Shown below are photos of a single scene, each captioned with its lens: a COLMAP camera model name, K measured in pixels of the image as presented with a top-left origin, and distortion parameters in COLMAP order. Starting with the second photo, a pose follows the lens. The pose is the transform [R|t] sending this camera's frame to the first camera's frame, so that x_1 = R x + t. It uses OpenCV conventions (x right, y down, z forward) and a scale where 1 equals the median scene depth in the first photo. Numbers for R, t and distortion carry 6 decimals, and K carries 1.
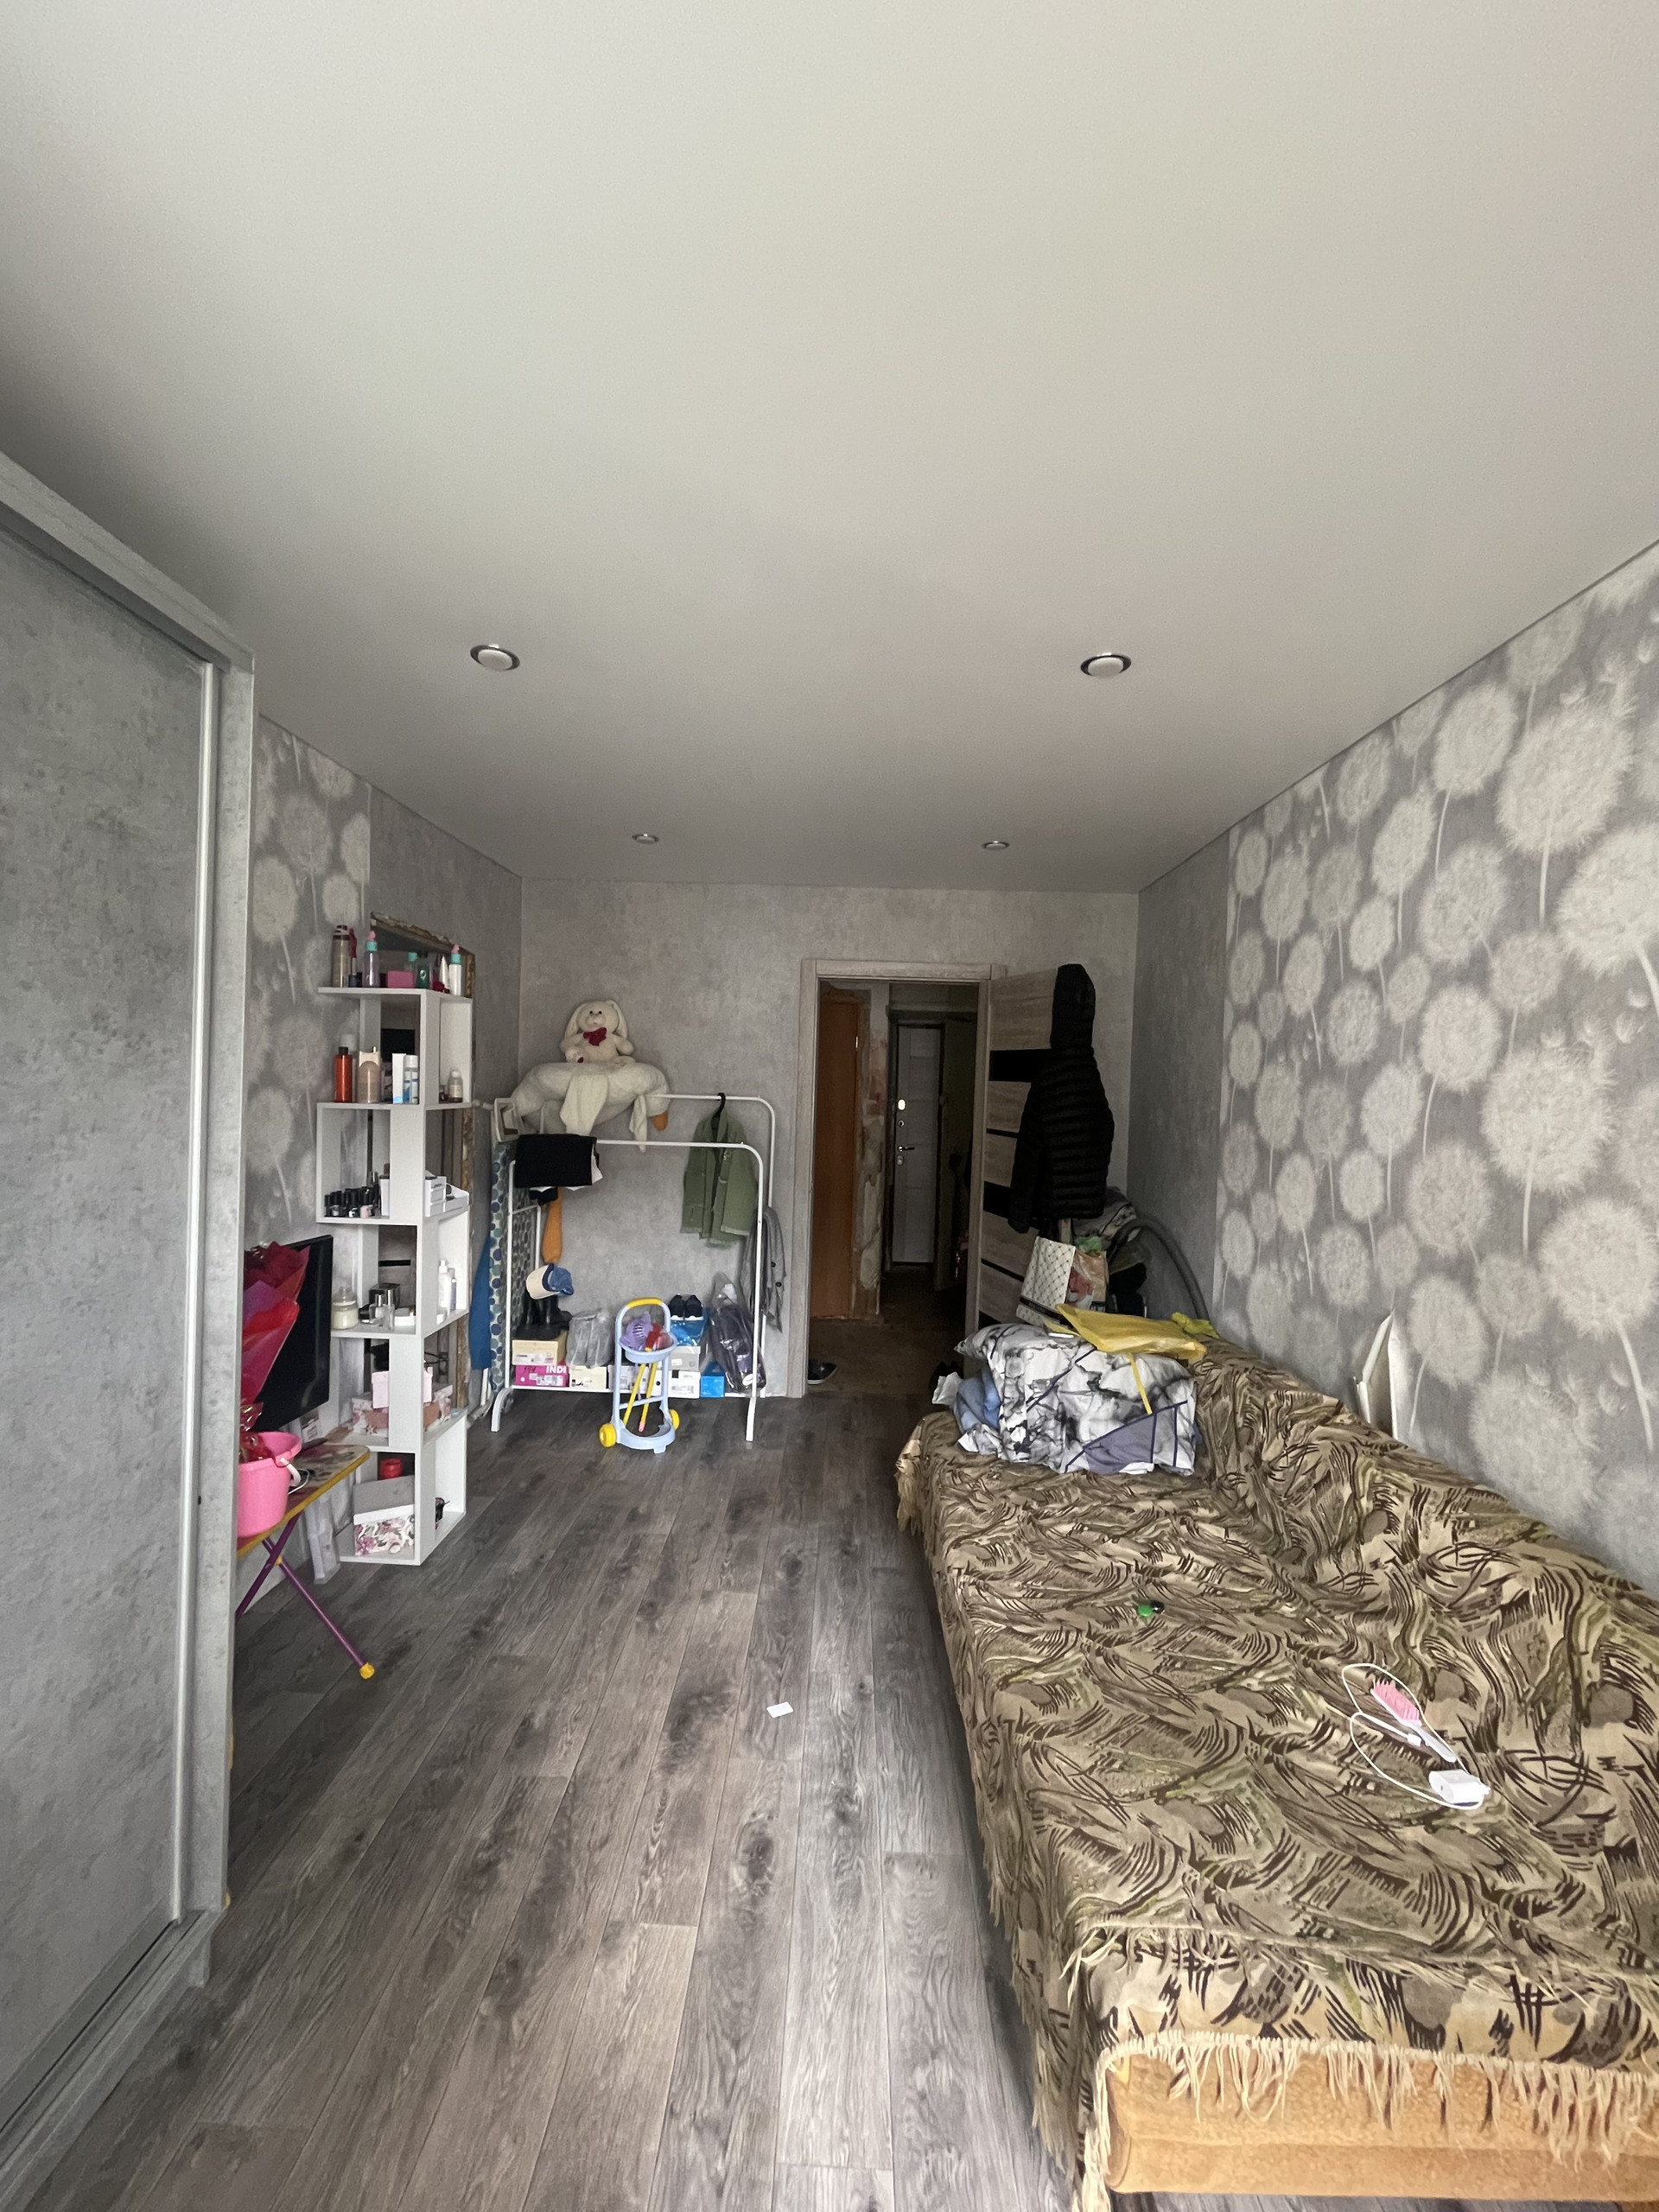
lens RADIAL K [[889.0, 0, 831.1], [0, 889.0, 1105.6], [0, 0, 1]] dist [-0.001515, -0.000297]
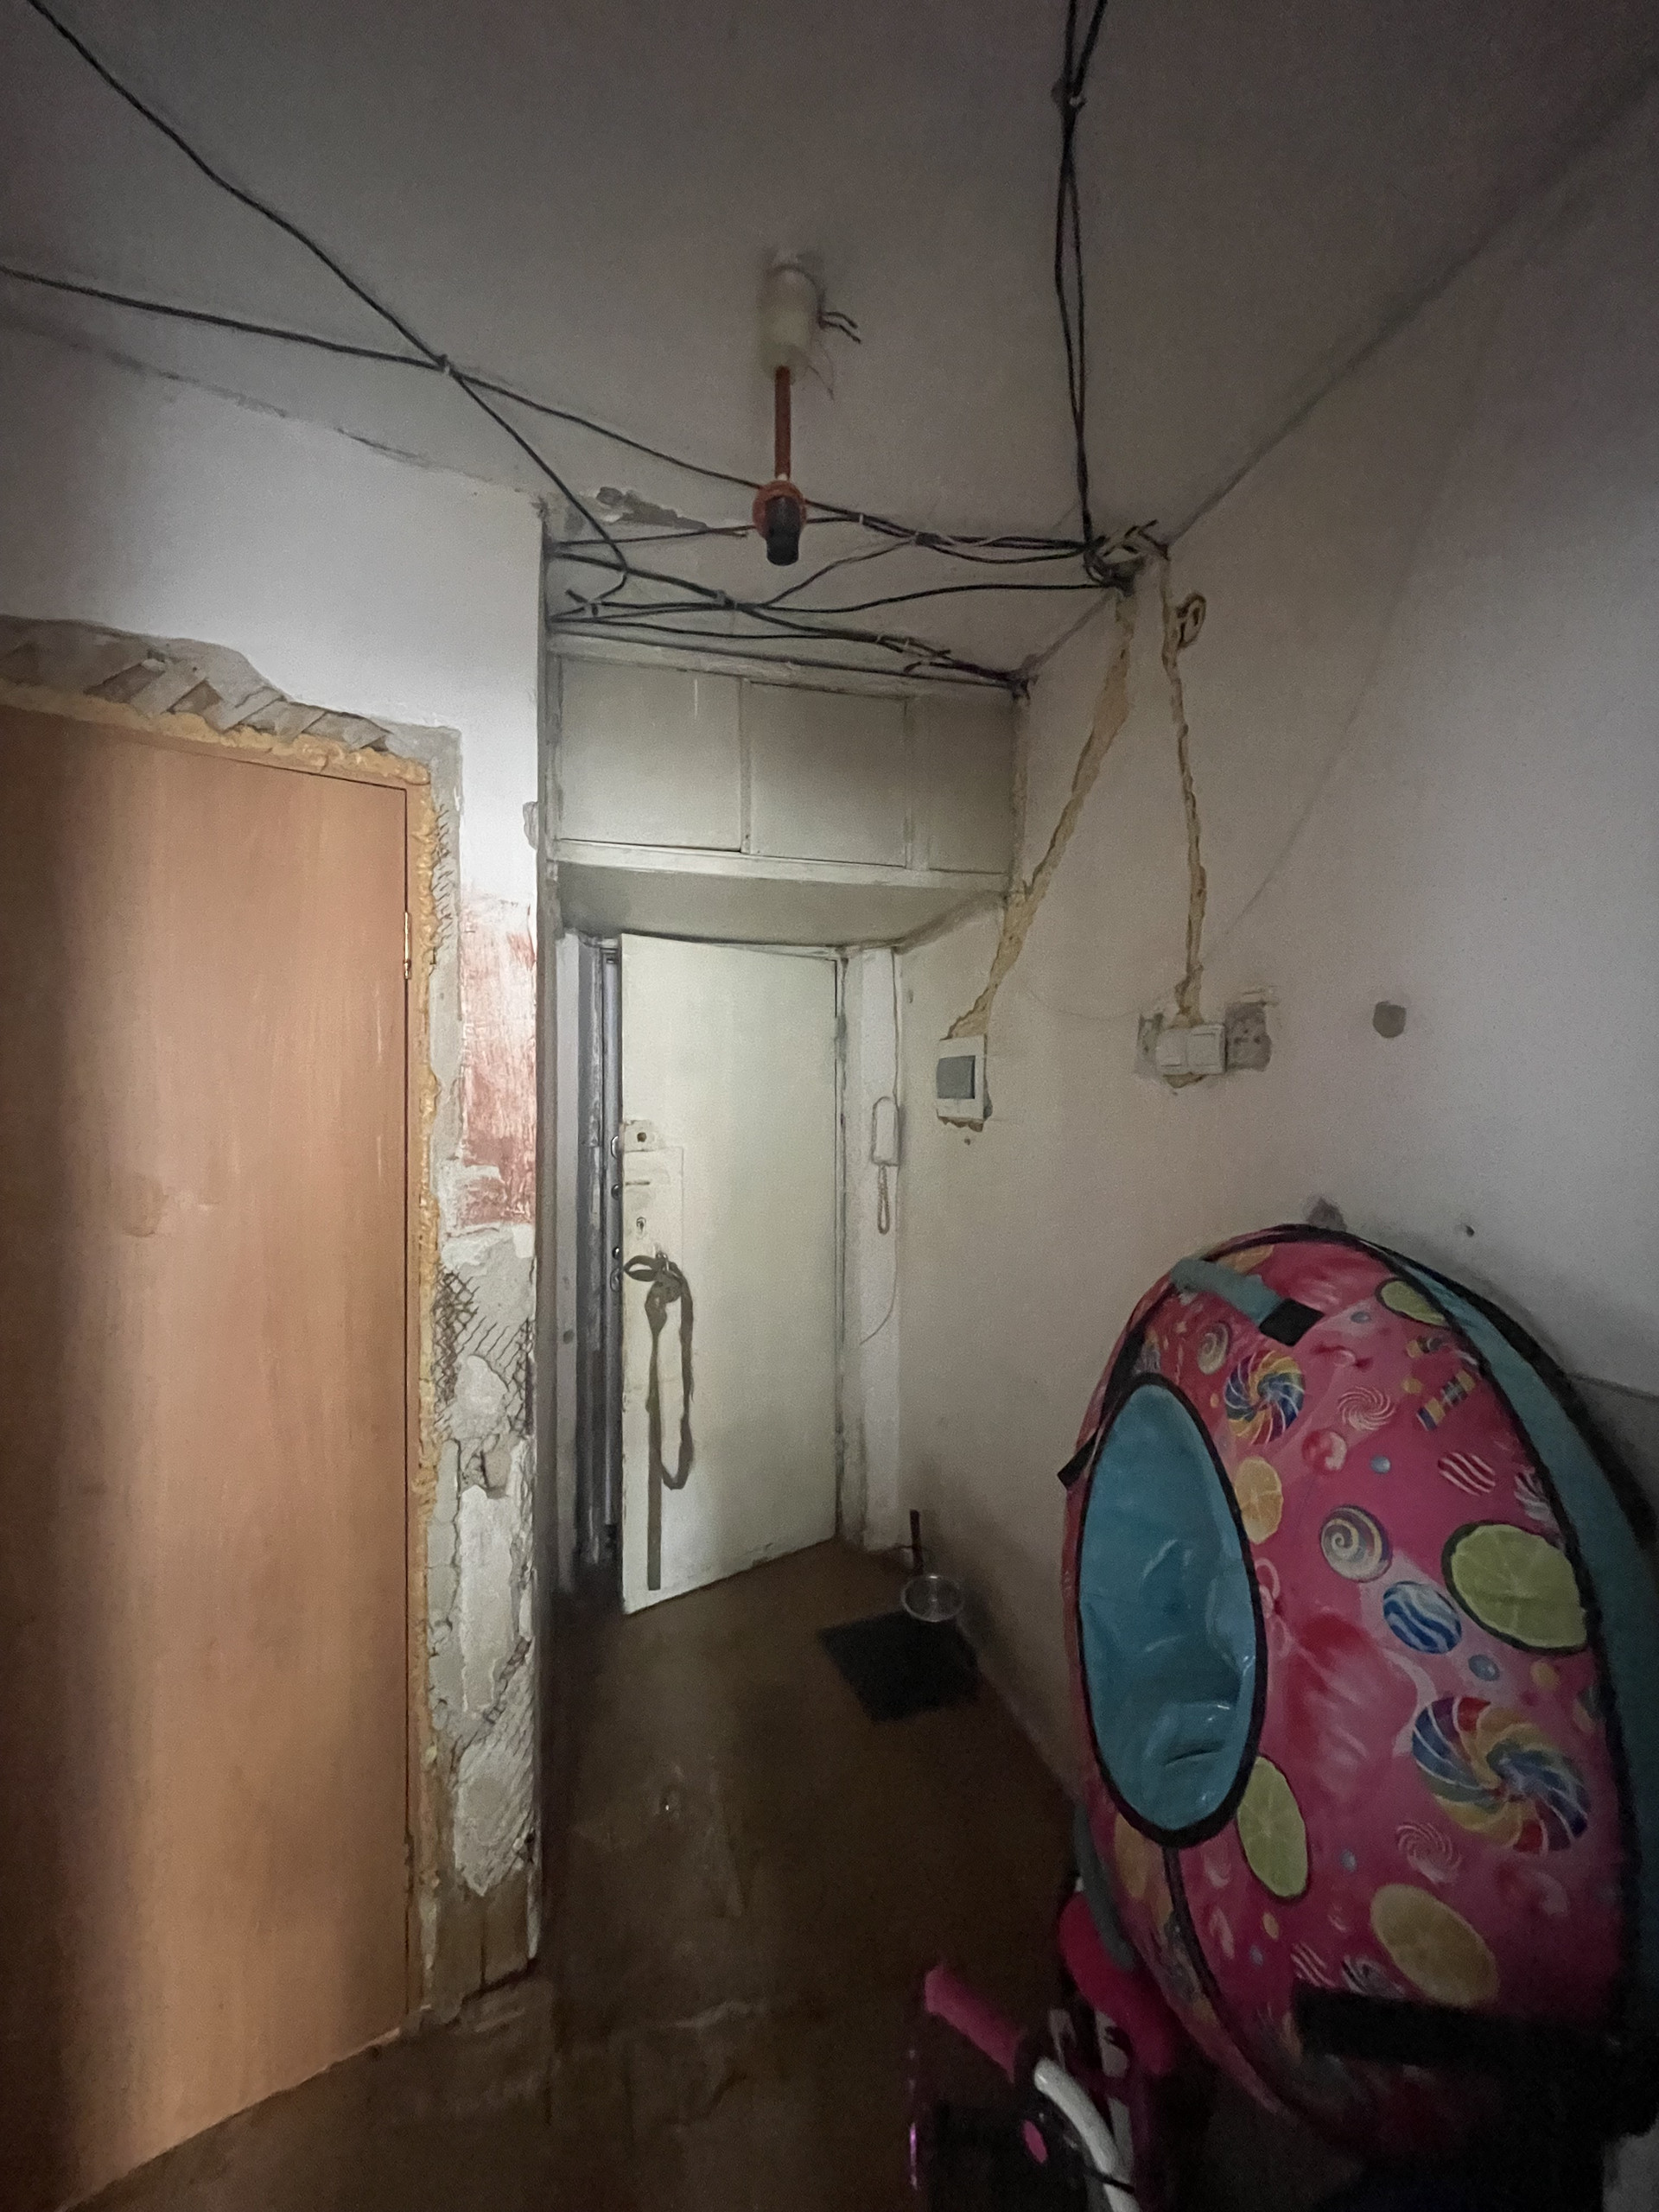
lens RADIAL K [[889.0, 0, 823.1], [0, 889.0, 1100.0], [0, 0, 1]] dist [-0.001515, -0.000297]
pose [[0.880700, -0.032626, 0.472549, 0.012681], [0.043480, 0.998981, -0.012063, -0.017801], [-0.471675, 0.031170, 0.881222, 0.723030]]
